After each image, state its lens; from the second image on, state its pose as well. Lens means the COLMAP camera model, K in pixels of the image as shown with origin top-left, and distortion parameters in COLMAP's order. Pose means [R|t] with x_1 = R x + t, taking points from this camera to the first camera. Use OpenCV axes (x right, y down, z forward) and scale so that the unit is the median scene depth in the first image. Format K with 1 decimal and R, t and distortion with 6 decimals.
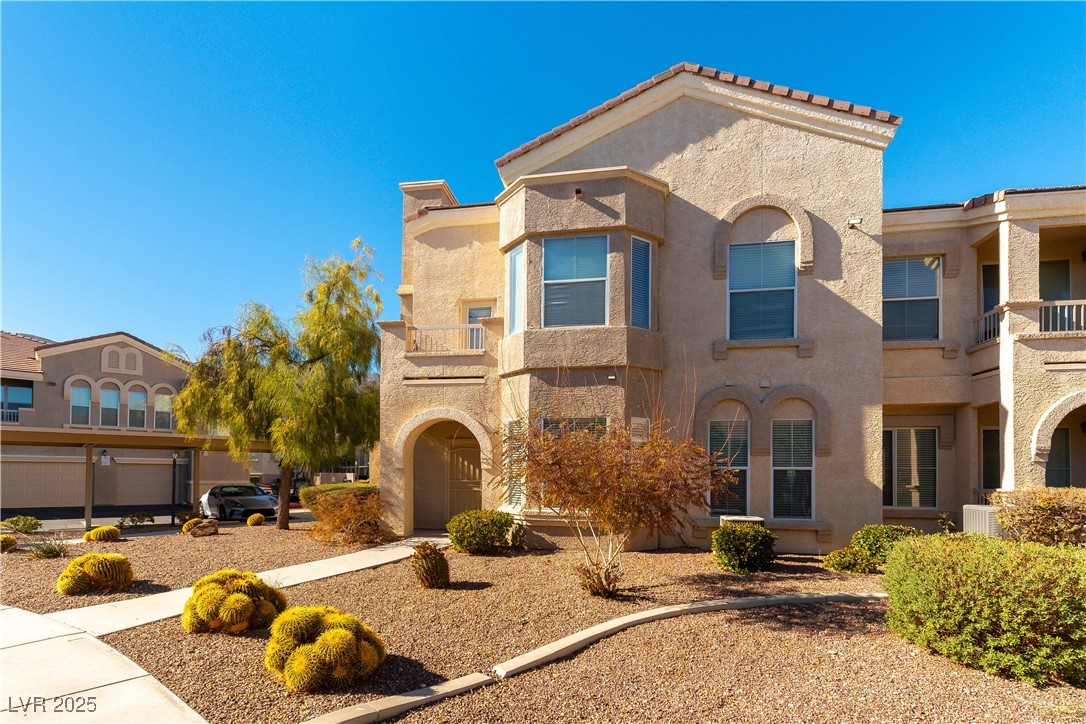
lens RADIAL K [[476.4, 0, 544.1], [0, 476.4, 363.3], [0, 0, 1]] dist [0.001496, -0.000390]
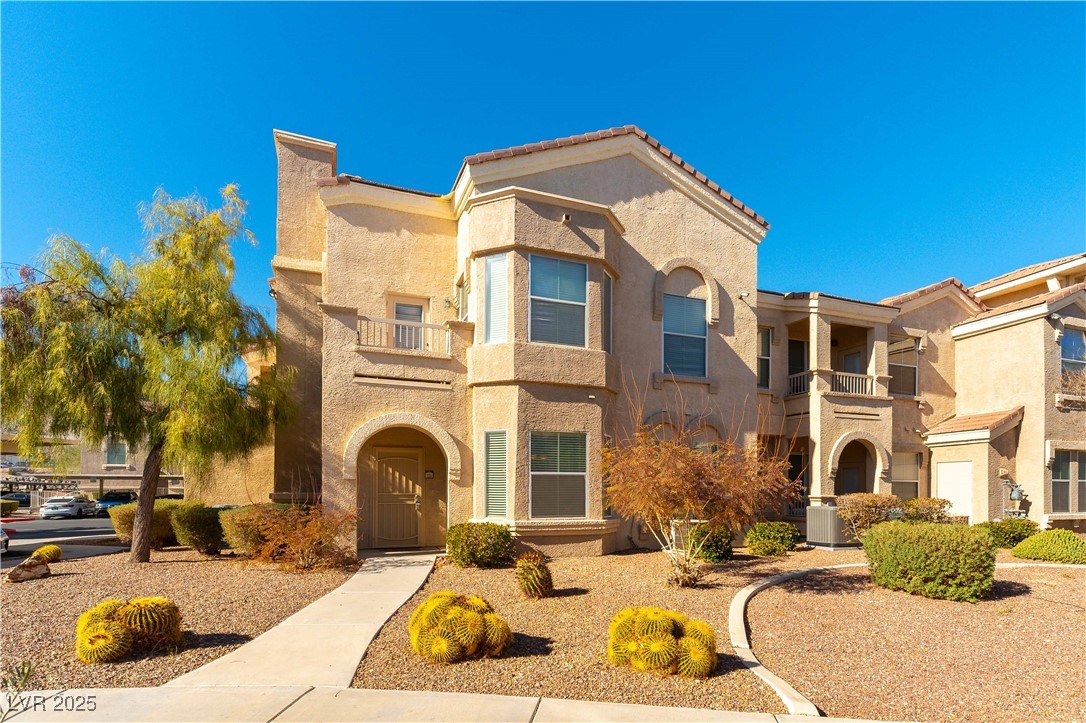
lens RADIAL K [[476.4, 0, 582.7], [0, 476.4, 376.6], [0, 0, 1]] dist [0.001496, -0.000390]
pose [[0.872957, 0.108230, 0.475639, -0.352142], [-0.107553, 0.993784, -0.028736, 0.015271], [-0.475792, -0.026071, 0.879171, 0.047620]]
